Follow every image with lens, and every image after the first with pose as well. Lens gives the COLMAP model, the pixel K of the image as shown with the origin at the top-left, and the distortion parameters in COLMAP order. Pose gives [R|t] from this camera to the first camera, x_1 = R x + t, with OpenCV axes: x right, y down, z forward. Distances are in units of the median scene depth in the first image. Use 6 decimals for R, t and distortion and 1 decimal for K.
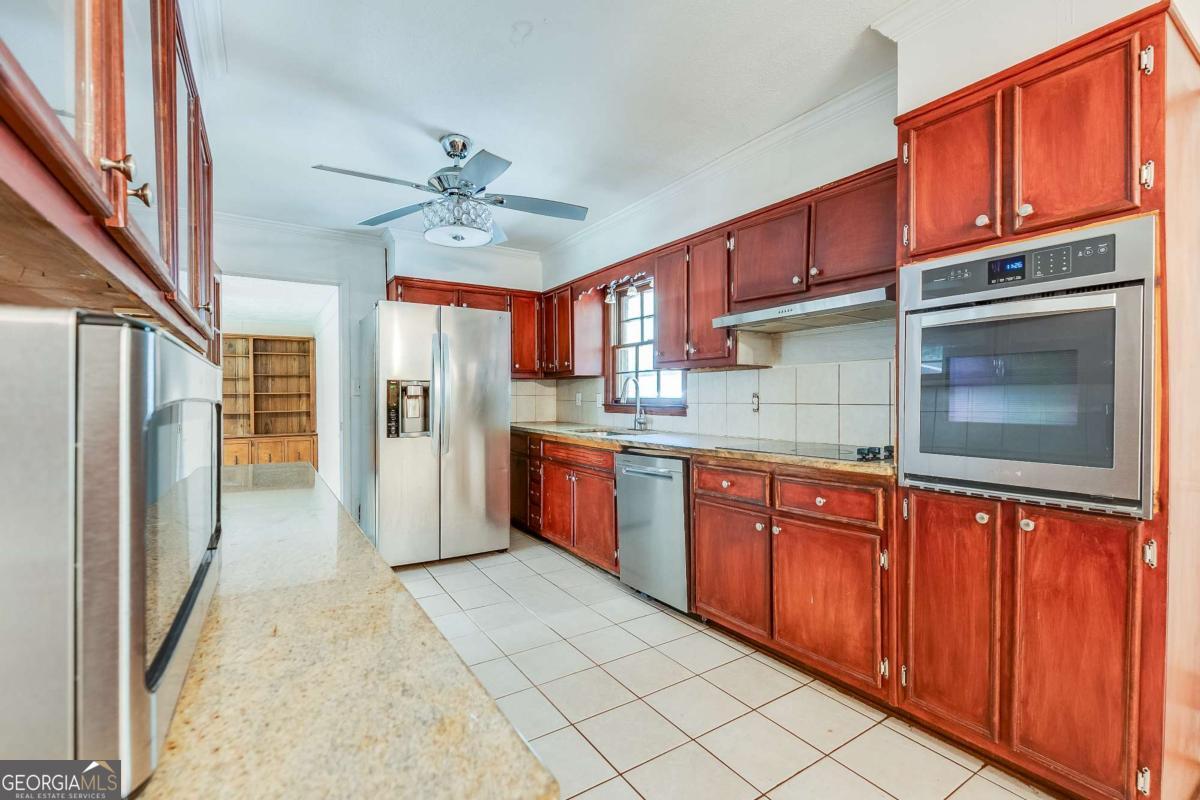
lens RADIAL K [[526.2, 0, 603.1], [0, 526.2, 402.9], [0, 0, 1]] dist [-0.000388, -0.000280]
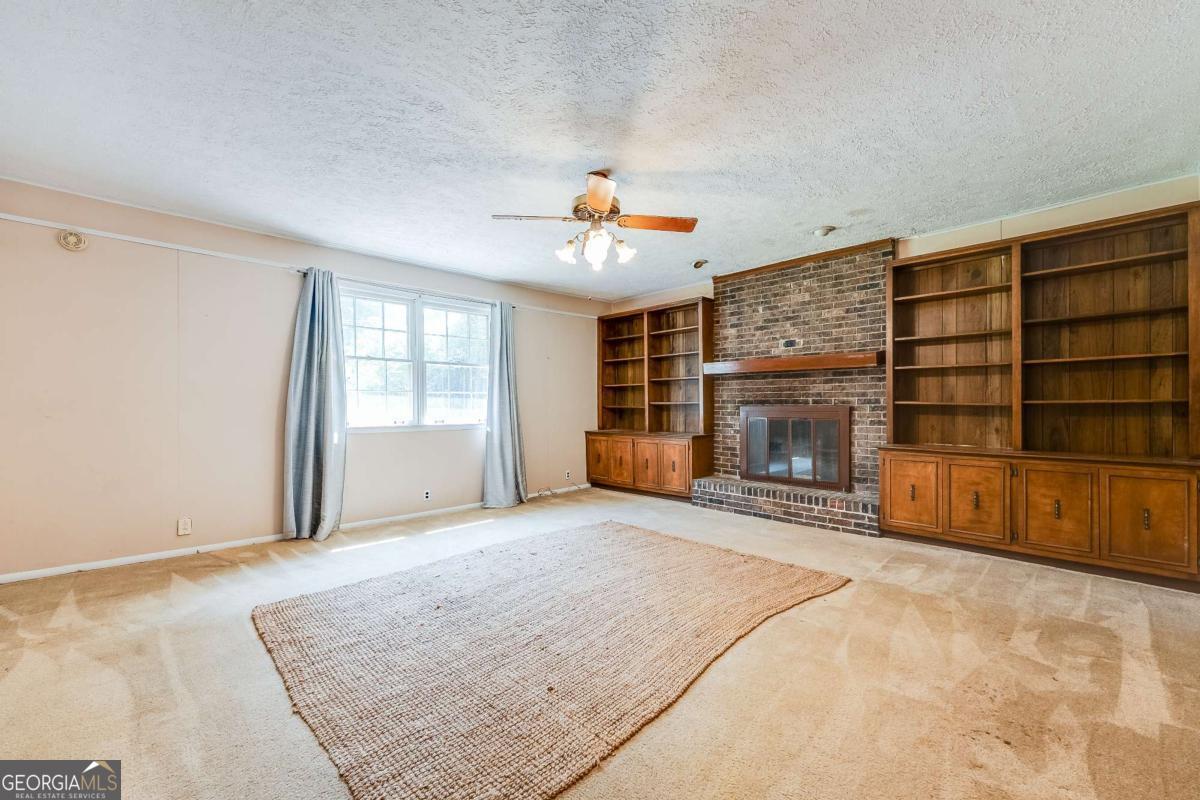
lens RADIAL K [[475.8, 0, 603.3], [0, 475.8, 404.6], [0, 0, 1]] dist [-0.001602, 0.000410]
pose [[0.184414, 0.003926, -0.982841, -0.320993], [-0.009925, 0.999948, 0.002132, 0.022505], [0.982799, 0.009362, 0.184444, 0.563428]]
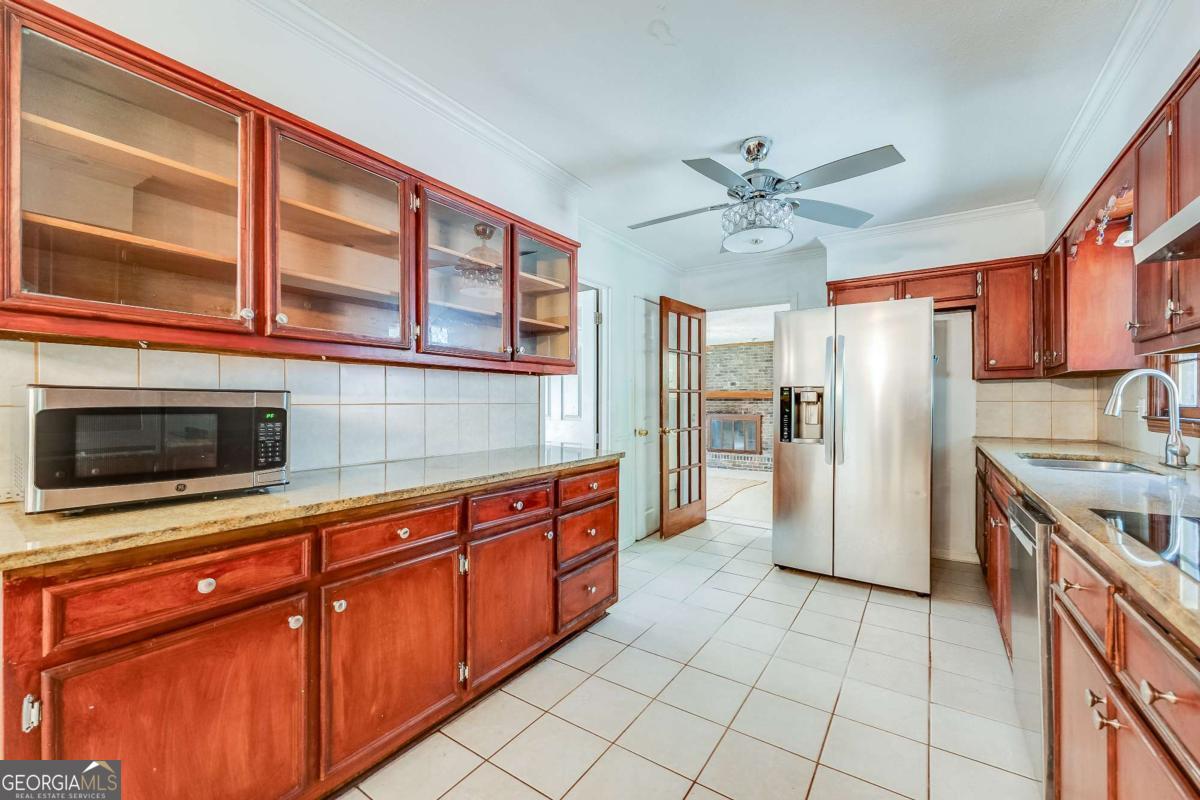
lens RADIAL K [[475.8, 0, 601.5], [0, 475.8, 402.0], [0, 0, 1]] dist [-0.001602, 0.000410]
pose [[0.388122, 0.002814, -0.921604, 0.129860], [-0.011402, 0.999933, -0.001749, -0.002996], [0.921537, 0.011187, 0.388129, 0.118539]]
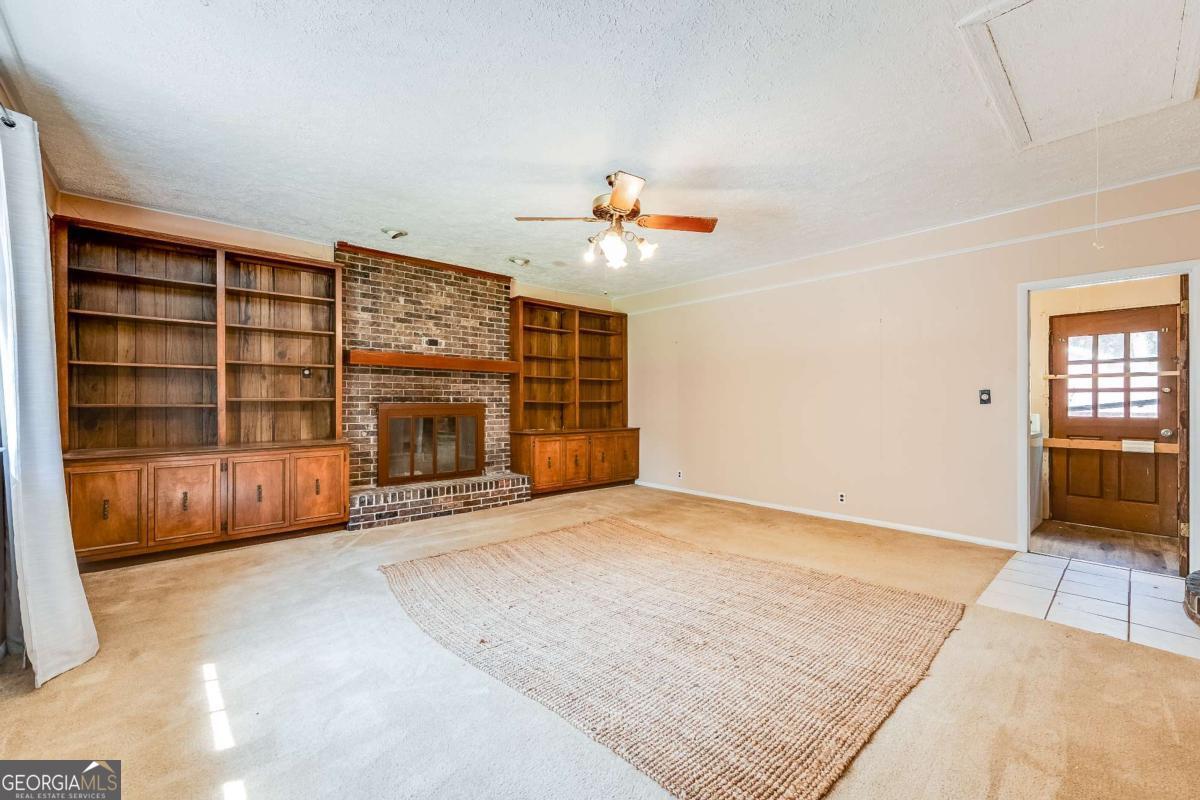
lens RADIAL K [[475.8, 0, 608.0], [0, 475.8, 401.4], [0, 0, 1]] dist [-0.001602, 0.000410]
pose [[0.989501, 0.005113, 0.144432, -0.730649], [-0.002929, 0.999878, -0.015329, 0.029041], [-0.144493, 0.014745, 0.989396, 0.267782]]
